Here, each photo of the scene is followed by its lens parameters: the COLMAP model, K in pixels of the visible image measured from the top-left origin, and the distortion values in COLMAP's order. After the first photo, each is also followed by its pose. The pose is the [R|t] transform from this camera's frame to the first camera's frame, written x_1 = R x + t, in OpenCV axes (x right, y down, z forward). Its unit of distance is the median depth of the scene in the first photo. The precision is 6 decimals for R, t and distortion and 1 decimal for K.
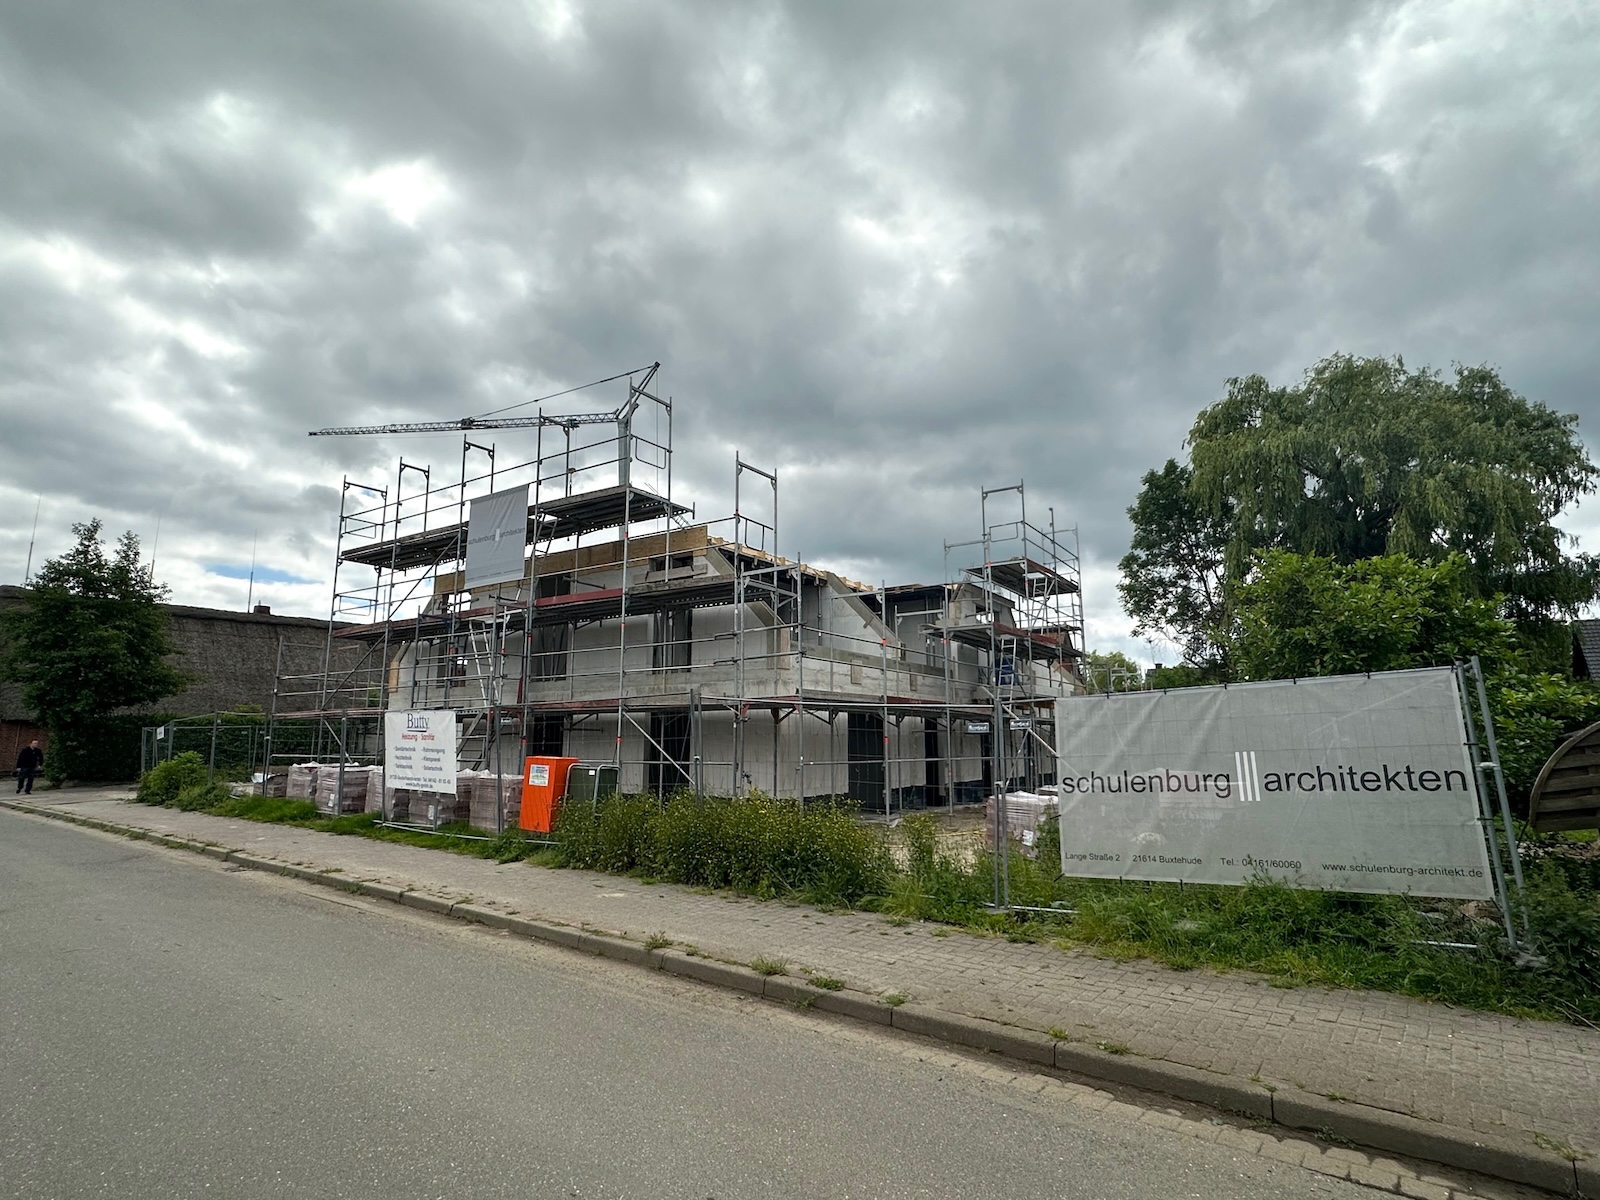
lens RADIAL K [[818.9, 0, 801.9], [0, 818.9, 605.7], [0, 0, 1]] dist [-0.000992, -0.000543]
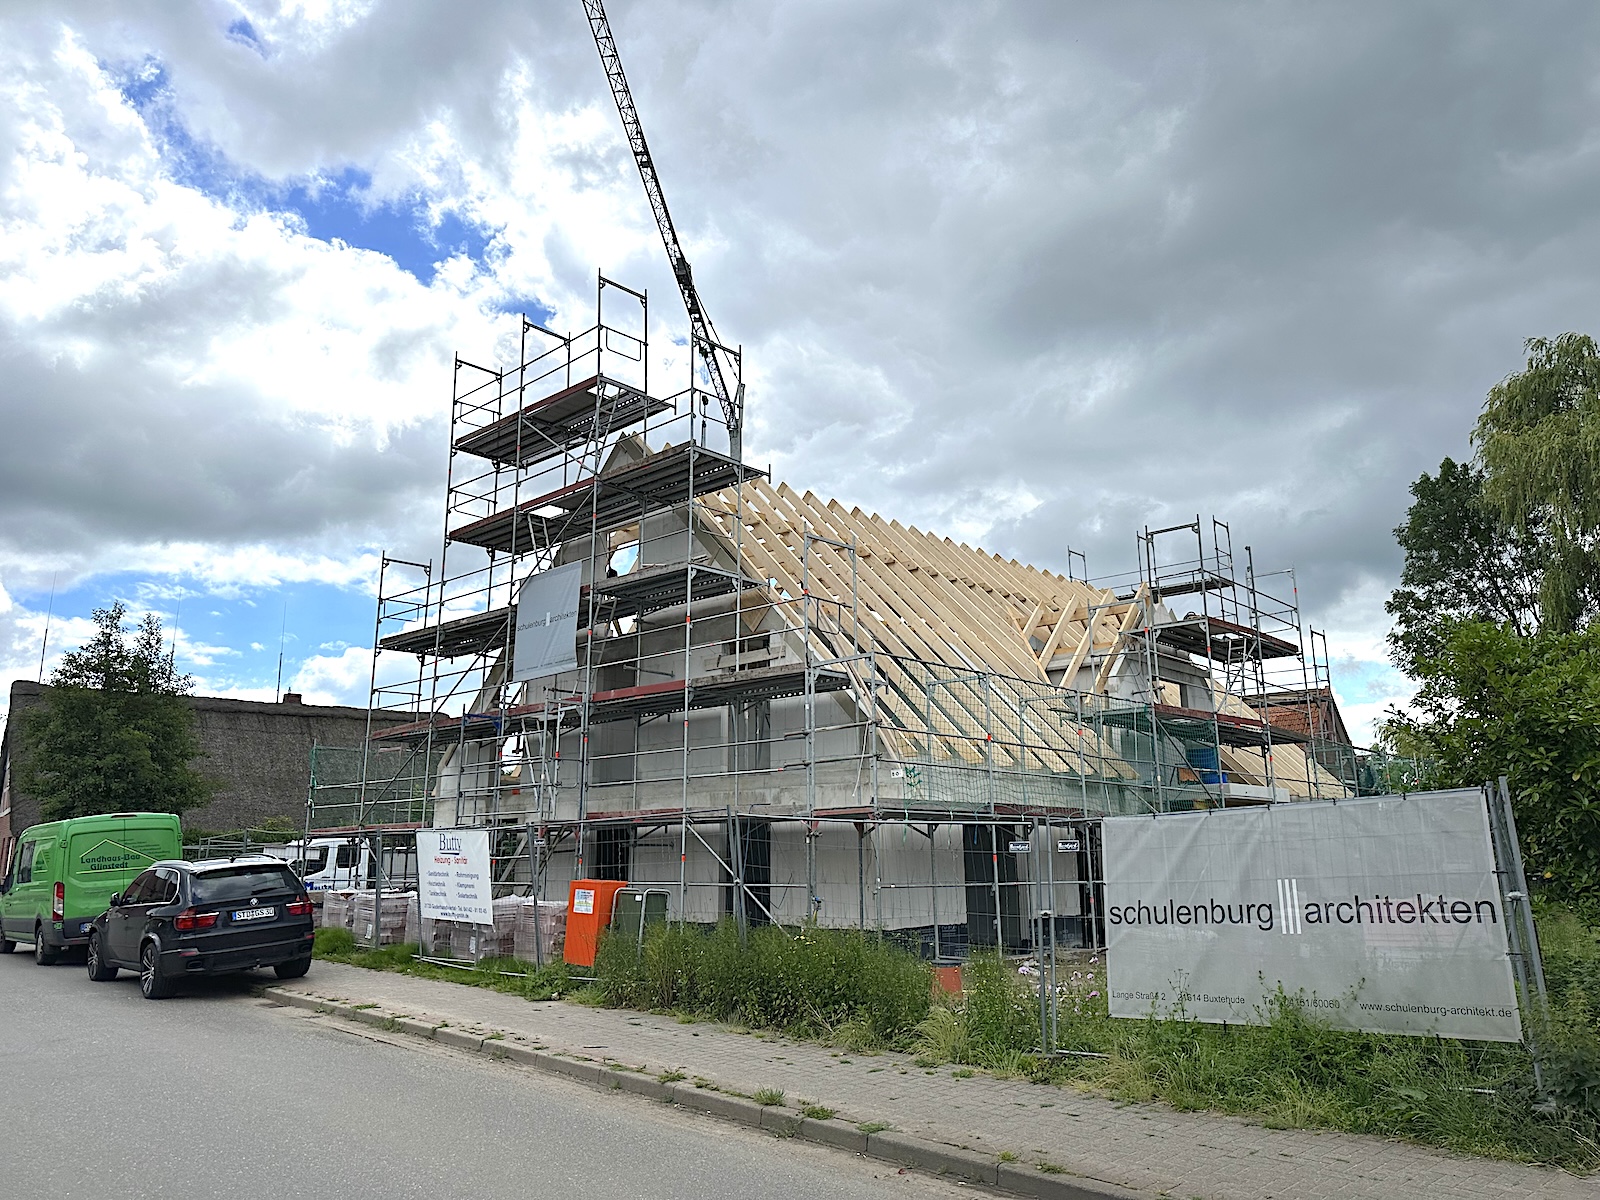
lens RADIAL K [[1094.0, 0, 798.5], [0, 1094.0, 594.2], [0, 0, 1]] dist [0.077540, -0.101734]
pose [[0.987553, -0.040760, -0.151912, 0.076431], [0.030436, 0.997105, -0.069678, -0.026491], [0.154313, 0.064187, 0.985935, -0.124975]]
